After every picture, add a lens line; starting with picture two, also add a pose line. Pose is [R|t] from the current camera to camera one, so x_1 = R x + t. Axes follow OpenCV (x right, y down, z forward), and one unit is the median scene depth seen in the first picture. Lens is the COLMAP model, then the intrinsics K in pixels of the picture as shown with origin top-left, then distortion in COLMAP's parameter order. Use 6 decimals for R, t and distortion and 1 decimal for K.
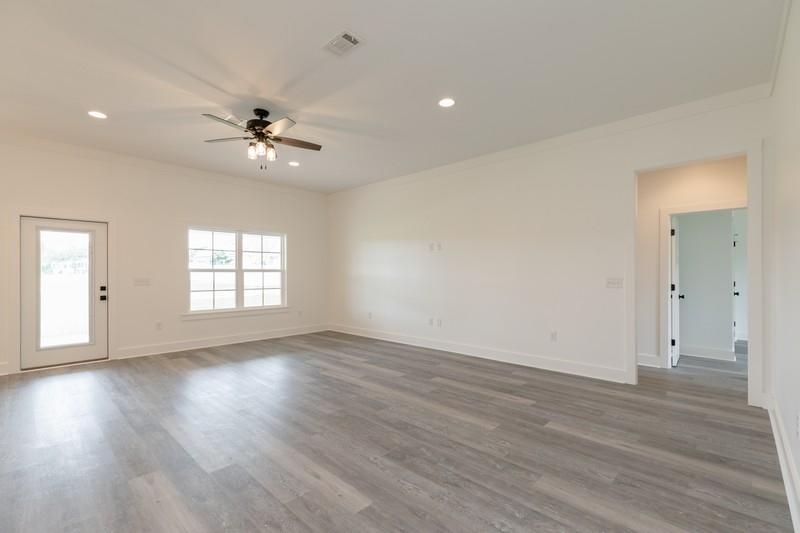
lens RADIAL K [[359.2, 0, 393.2], [0, 359.2, 273.5], [0, 0, 1]] dist [0.002124, 0.000373]
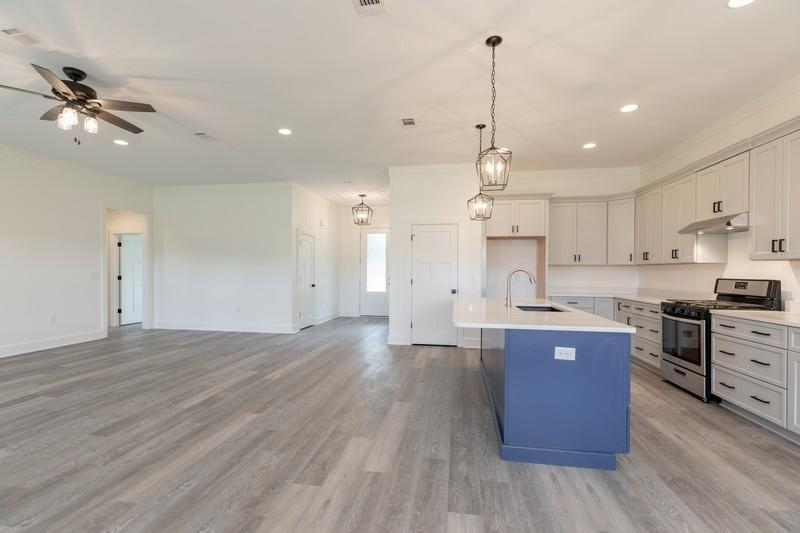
lens RADIAL K [[359.2, 0, 393.2], [0, 359.2, 273.5], [0, 0, 1]] dist [0.002124, 0.000373]
pose [[-0.559003, -0.006627, 0.829139, -1.219364], [-0.005211, 0.999976, 0.004479, 0.002648], [-0.829149, -0.001817, -0.559024, 0.713615]]
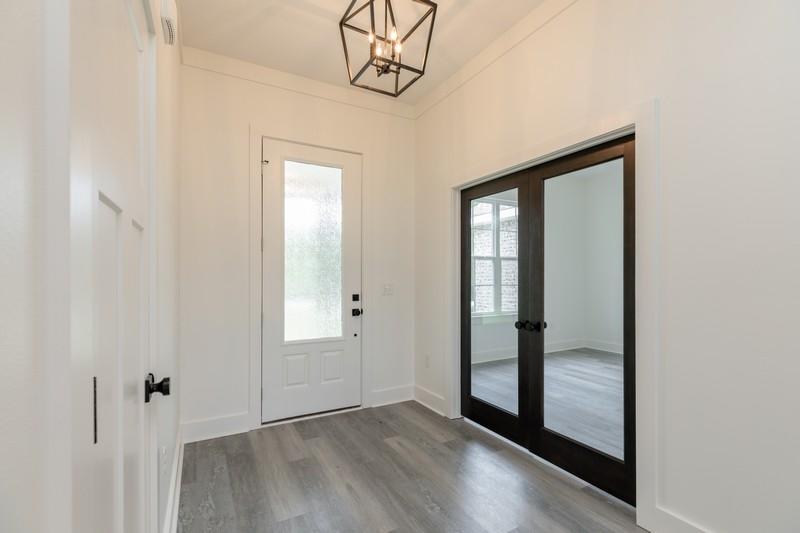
lens RADIAL K [[359.2, 0, 393.2], [0, 359.2, 273.5], [0, 0, 1]] dist [0.002124, 0.000373]
pose [[-0.952165, 0.004957, 0.305544, 0.217376], [0.002095, 0.999951, -0.009694, -0.000894], [-0.305577, -0.008590, -0.952128, 0.238953]]
